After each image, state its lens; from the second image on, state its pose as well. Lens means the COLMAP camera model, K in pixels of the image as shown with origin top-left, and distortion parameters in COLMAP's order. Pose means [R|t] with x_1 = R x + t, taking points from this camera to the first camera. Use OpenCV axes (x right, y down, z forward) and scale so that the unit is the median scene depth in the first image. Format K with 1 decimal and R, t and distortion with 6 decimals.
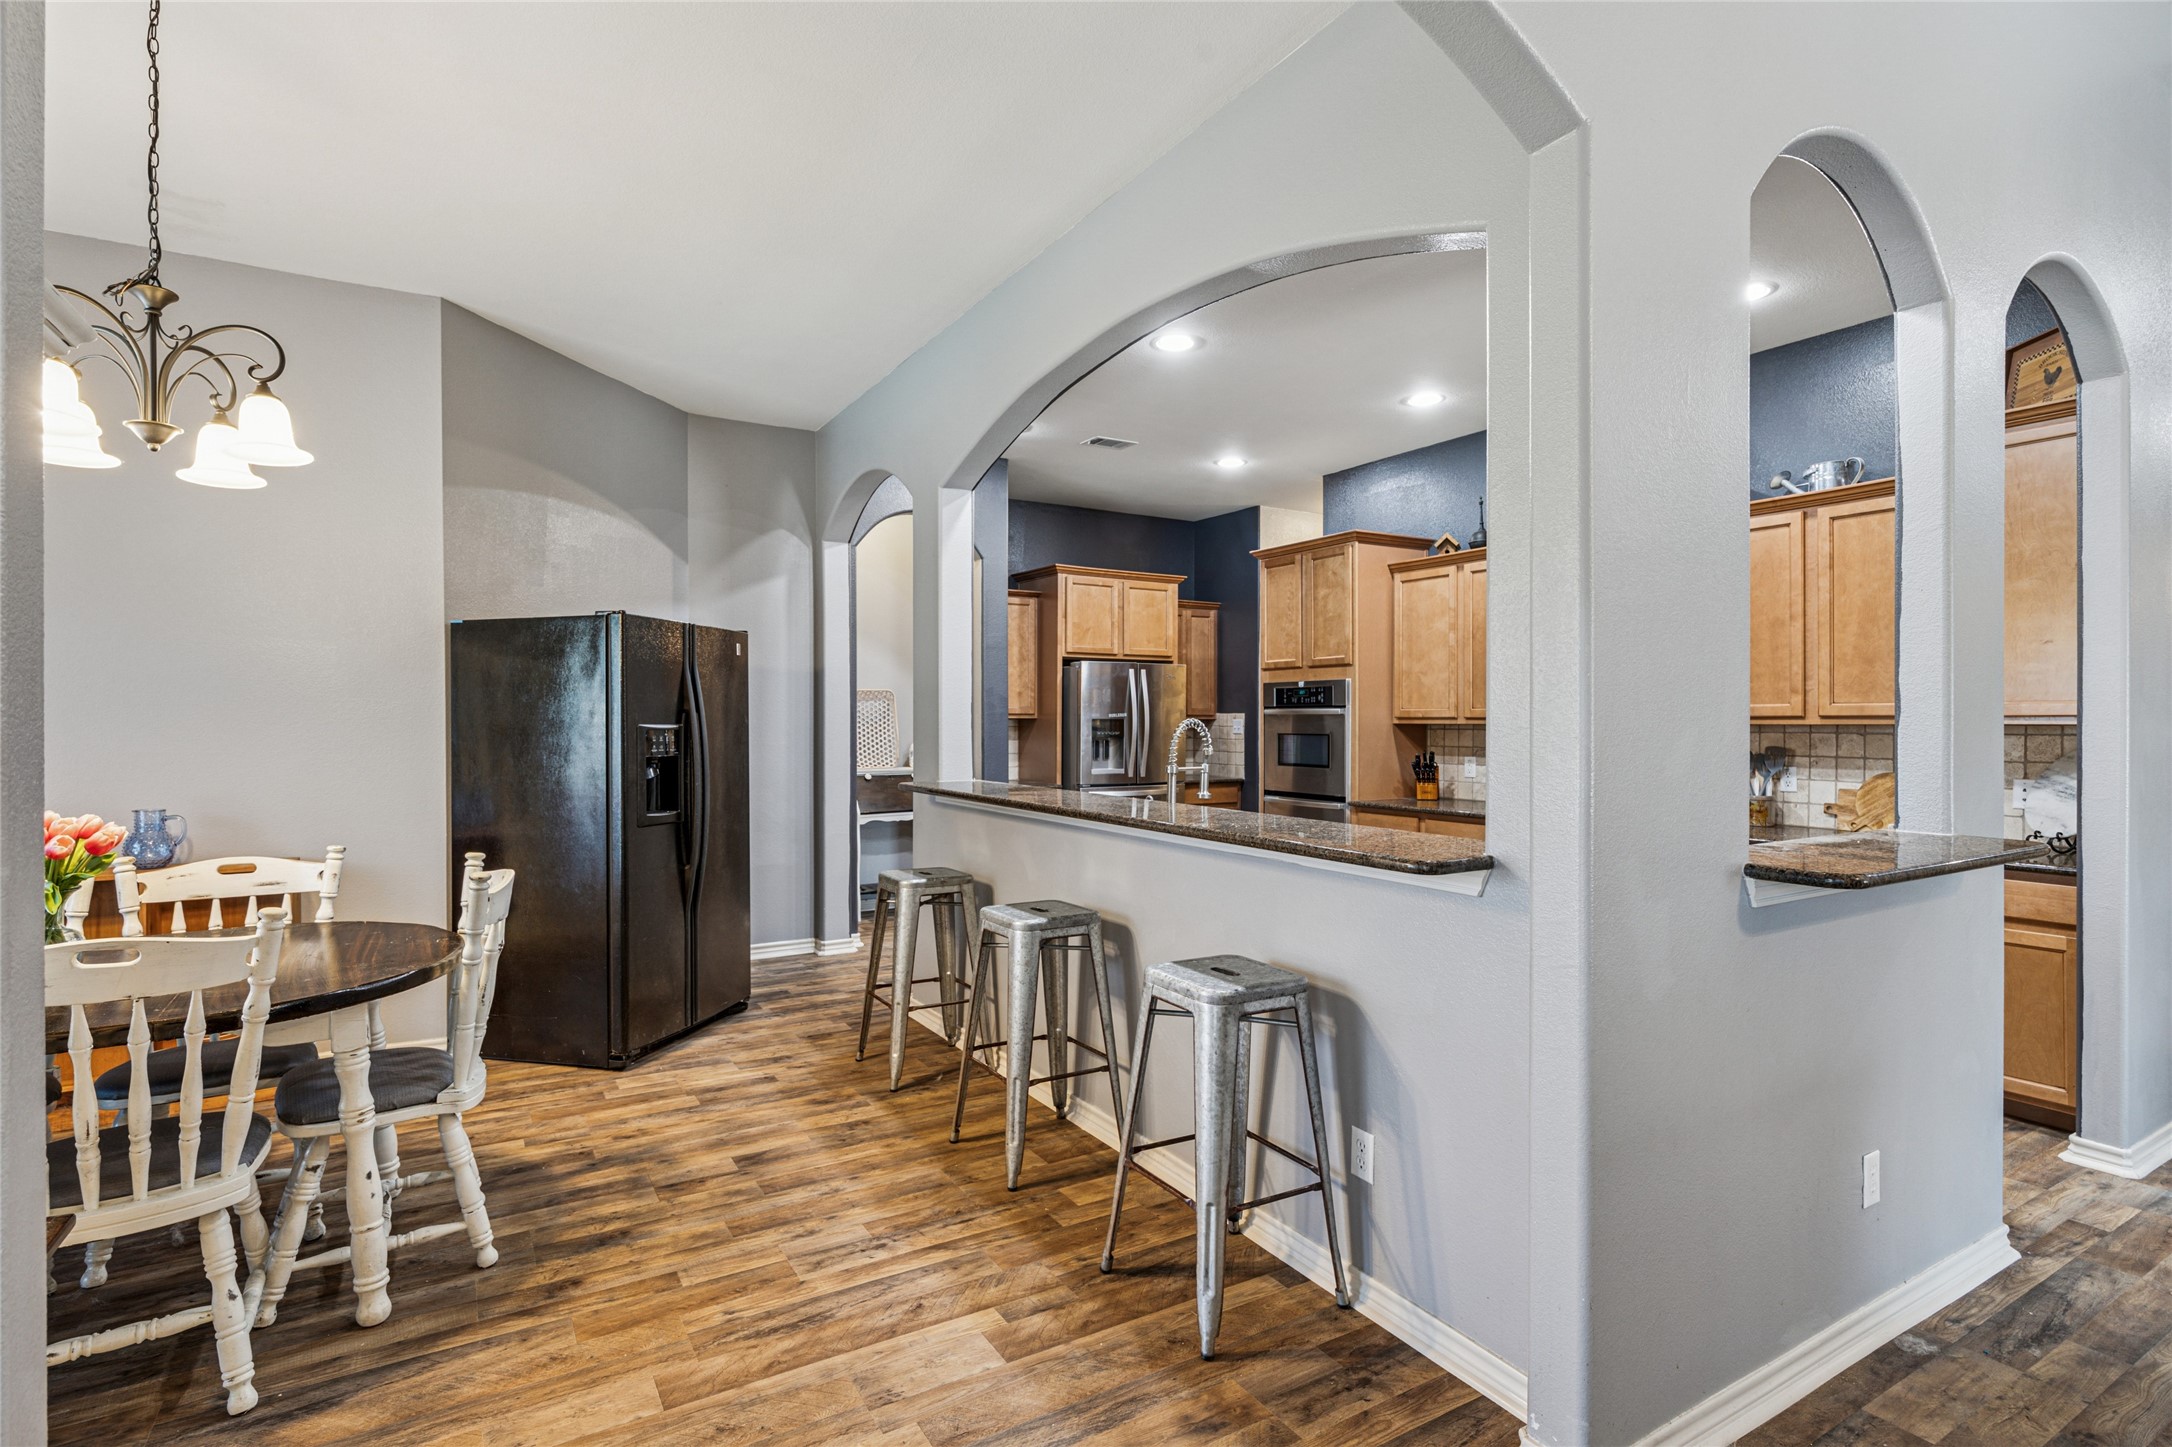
lens RADIAL K [[1051.8, 0, 1077.4], [0, 1051.8, 722.7], [0, 0, 1]] dist [-0.000334, -0.000326]
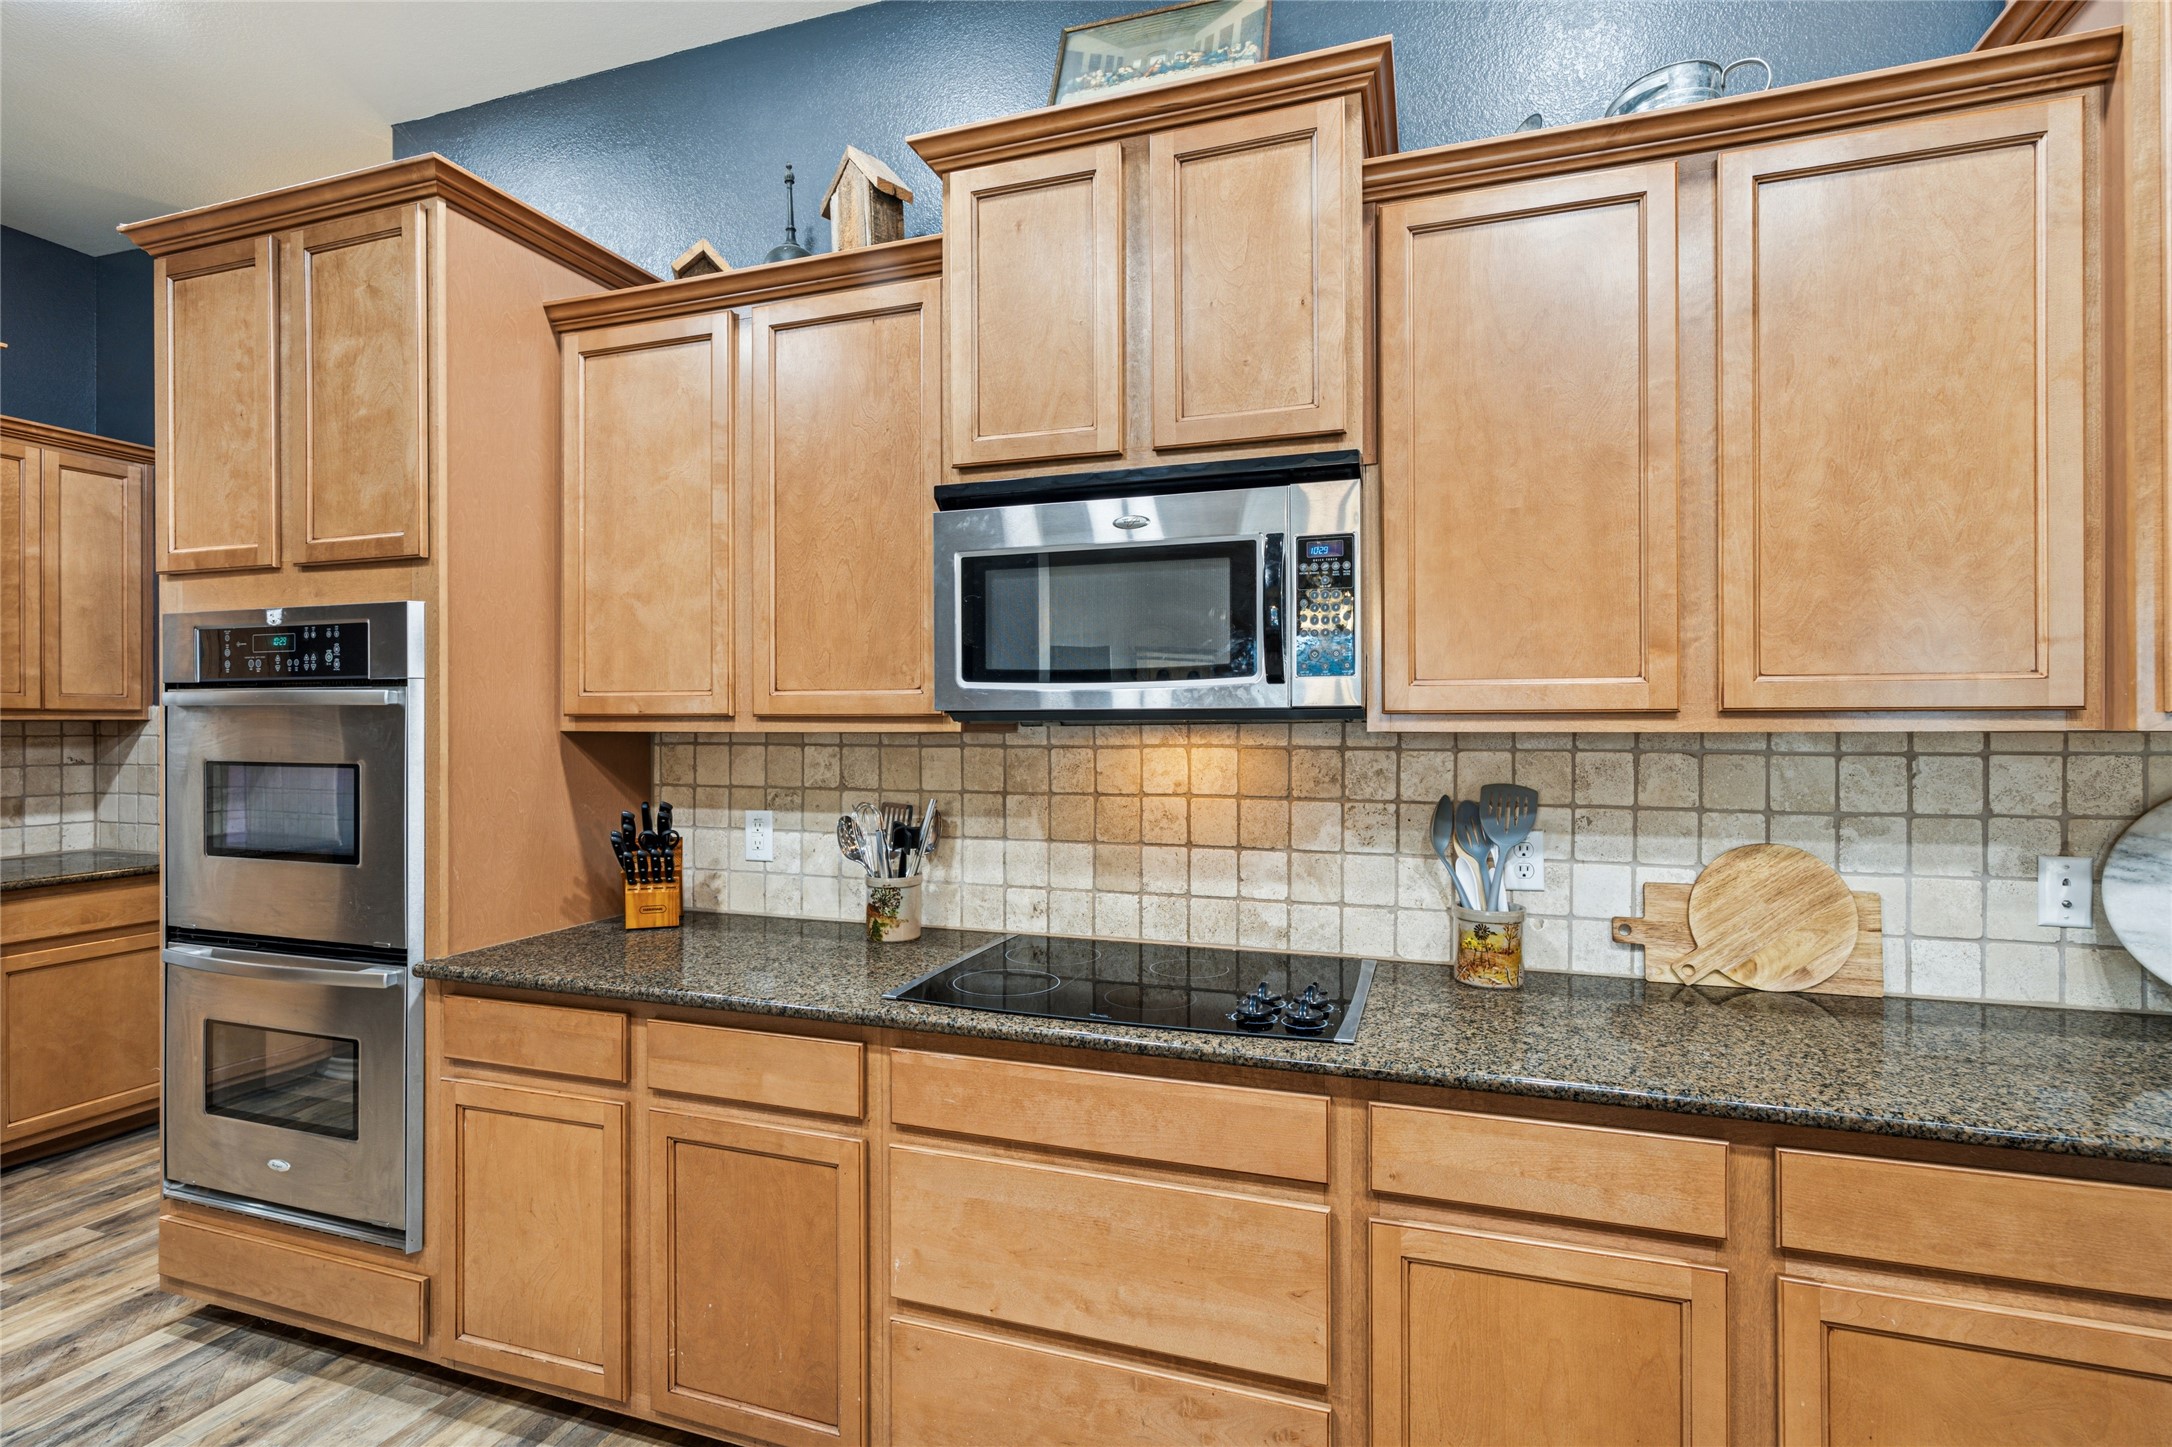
lens RADIAL K [[1051.8, 0, 1077.4], [0, 1051.8, 722.7], [0, 0, 1]] dist [-0.000334, -0.000326]
pose [[0.763629, -0.000526, 0.645655, 0.269484], [0.002422, 0.999995, -0.002051, -0.001335], [-0.645651, 0.003130, 0.763626, 0.805361]]
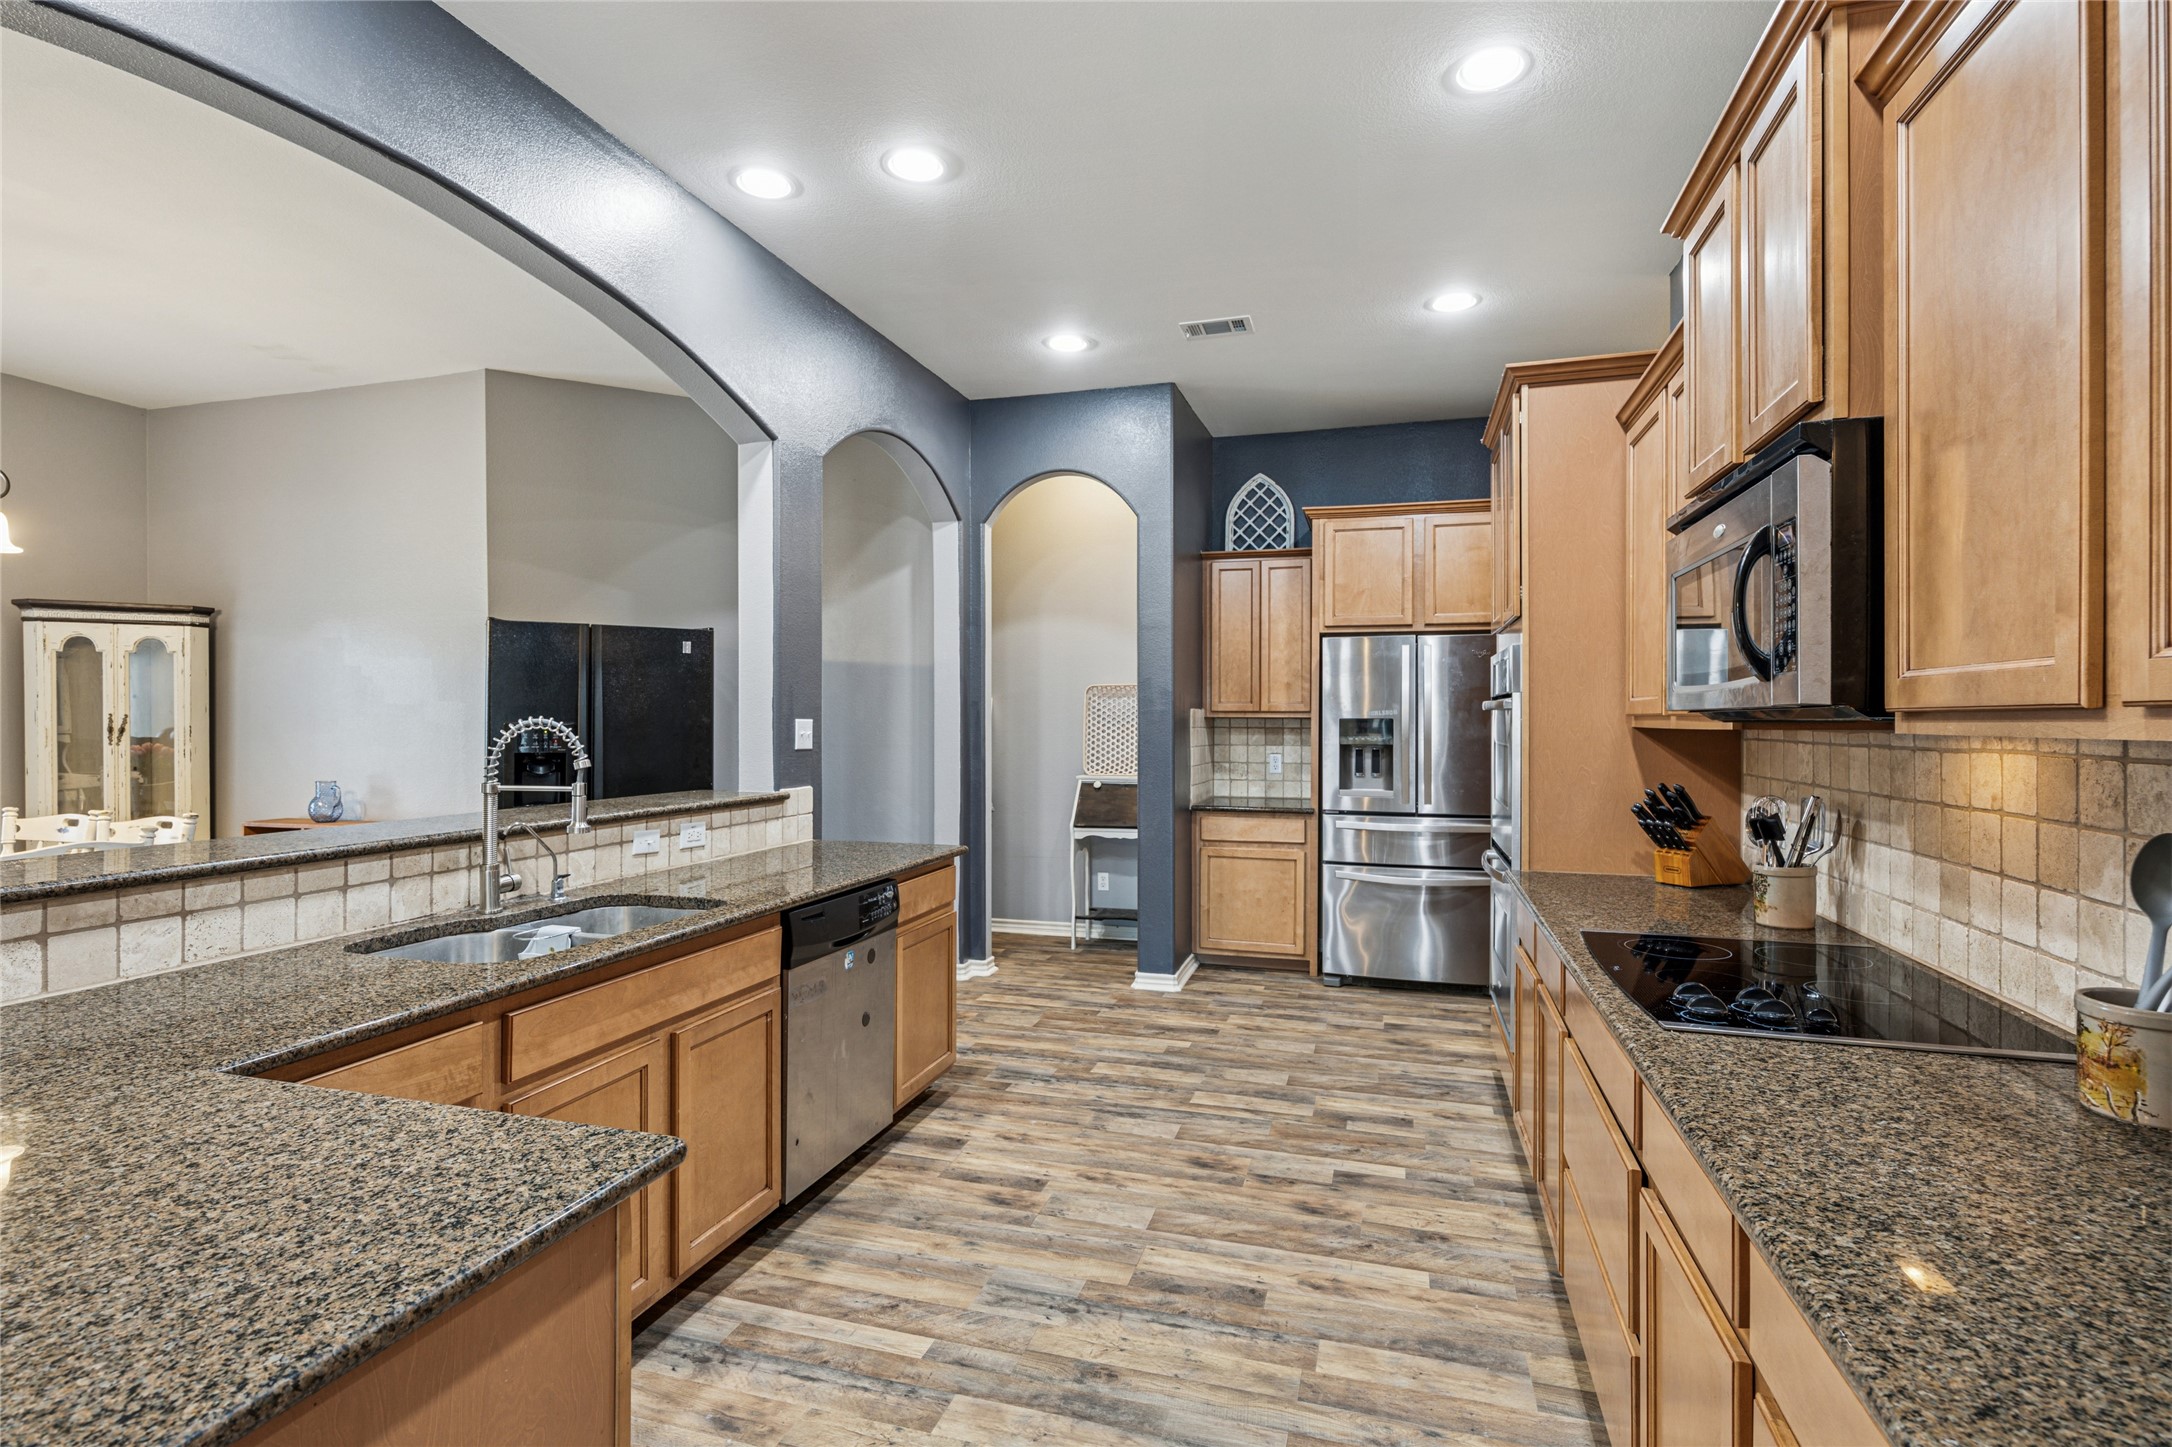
lens RADIAL K [[1036.8, 0, 1067.8], [0, 1036.8, 721.7], [0, 0, 1]] dist [-0.001313, 0.000044]
pose [[0.673923, 0.002873, -0.738796, 0.665081], [-0.003003, 0.999995, 0.001149, -0.001894], [0.738796, 0.001444, 0.673928, 0.629467]]
